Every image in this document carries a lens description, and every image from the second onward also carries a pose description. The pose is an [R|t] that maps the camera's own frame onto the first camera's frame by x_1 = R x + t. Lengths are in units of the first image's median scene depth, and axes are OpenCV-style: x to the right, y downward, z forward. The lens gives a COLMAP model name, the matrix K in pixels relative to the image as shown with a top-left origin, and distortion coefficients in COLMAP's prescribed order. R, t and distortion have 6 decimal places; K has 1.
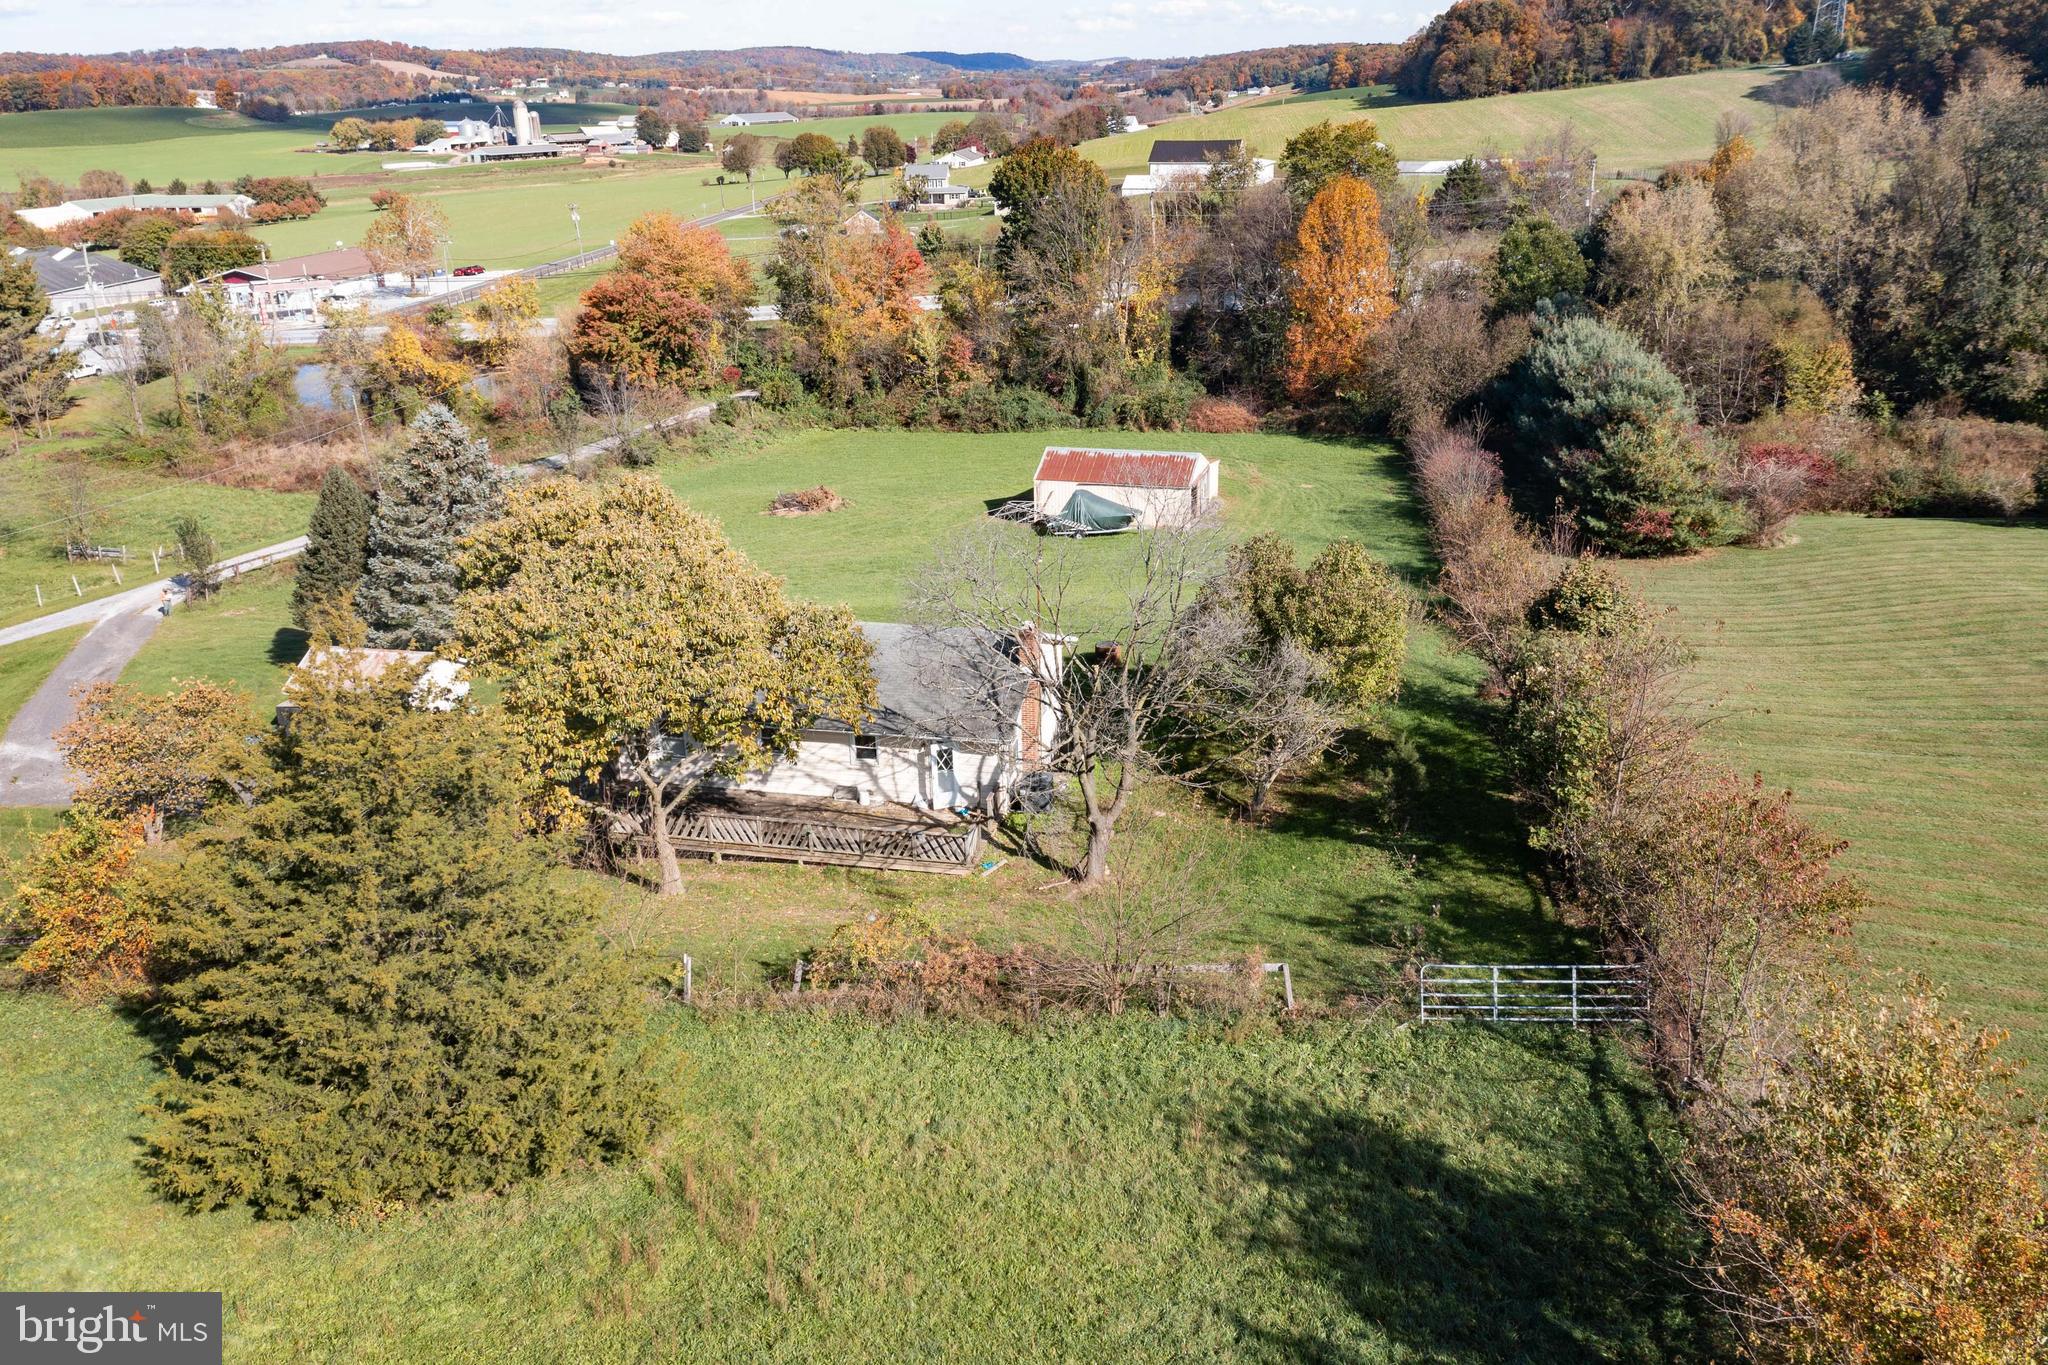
lens RADIAL K [[1591.5, 0, 1024.0], [0, 1591.5, 682.5], [0, 0, 1]] dist [-0.016650, 0.004972]
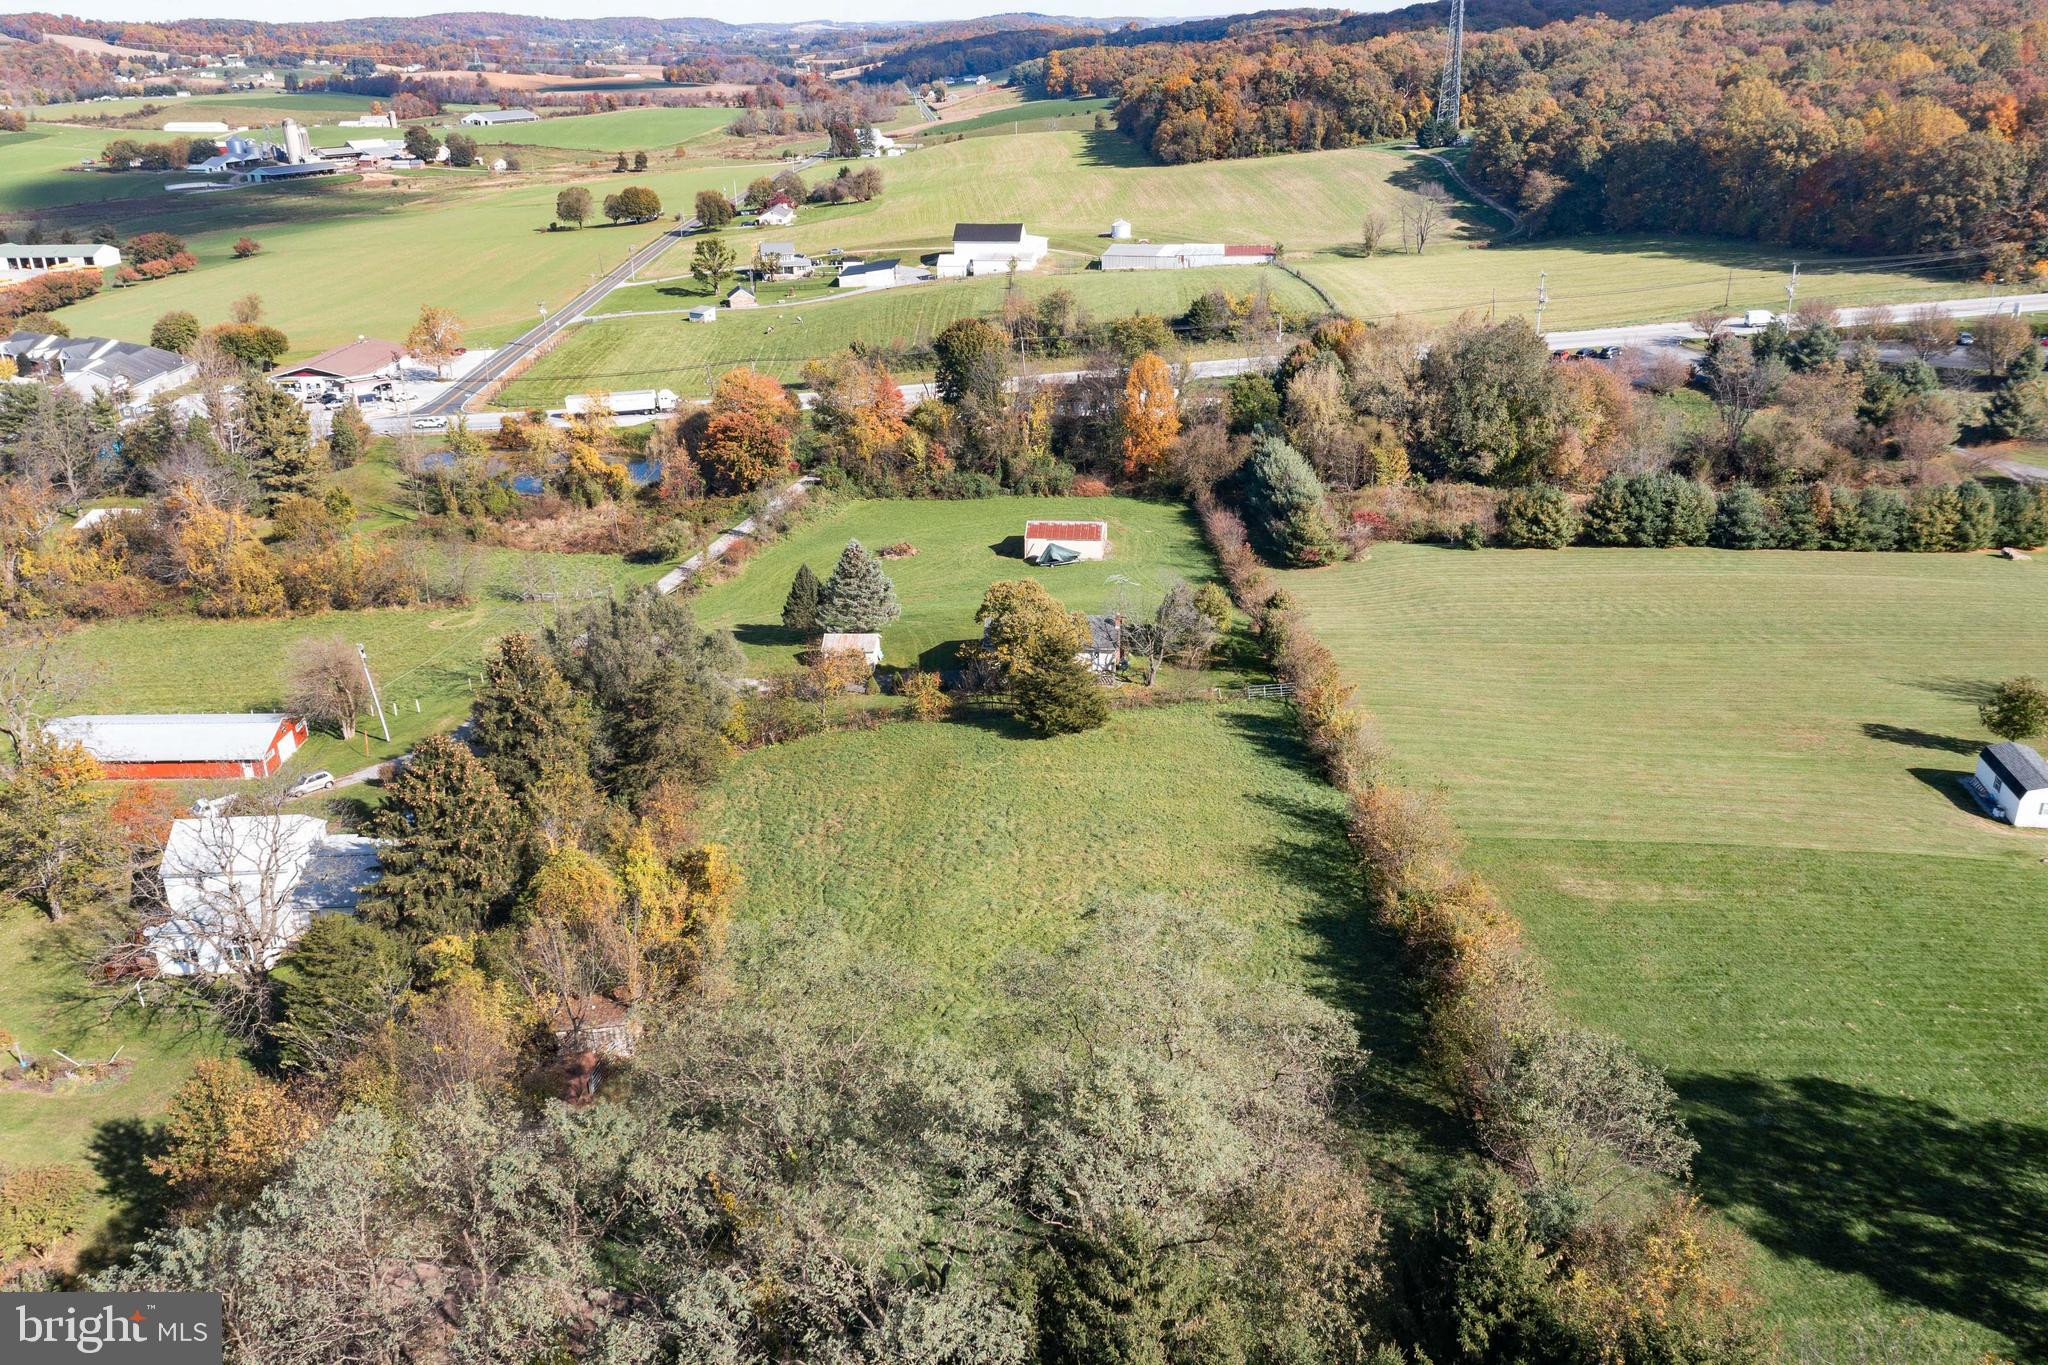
lens RADIAL K [[1591.5, 0, 1024.0], [0, 1591.5, 682.5], [0, 0, 1]] dist [-0.016650, 0.004972]
pose [[0.984529, -0.058028, 0.165335, -0.245889], [0.054281, 0.998158, 0.027092, 0.001956], [-0.166602, -0.017698, 0.985865, -0.731942]]
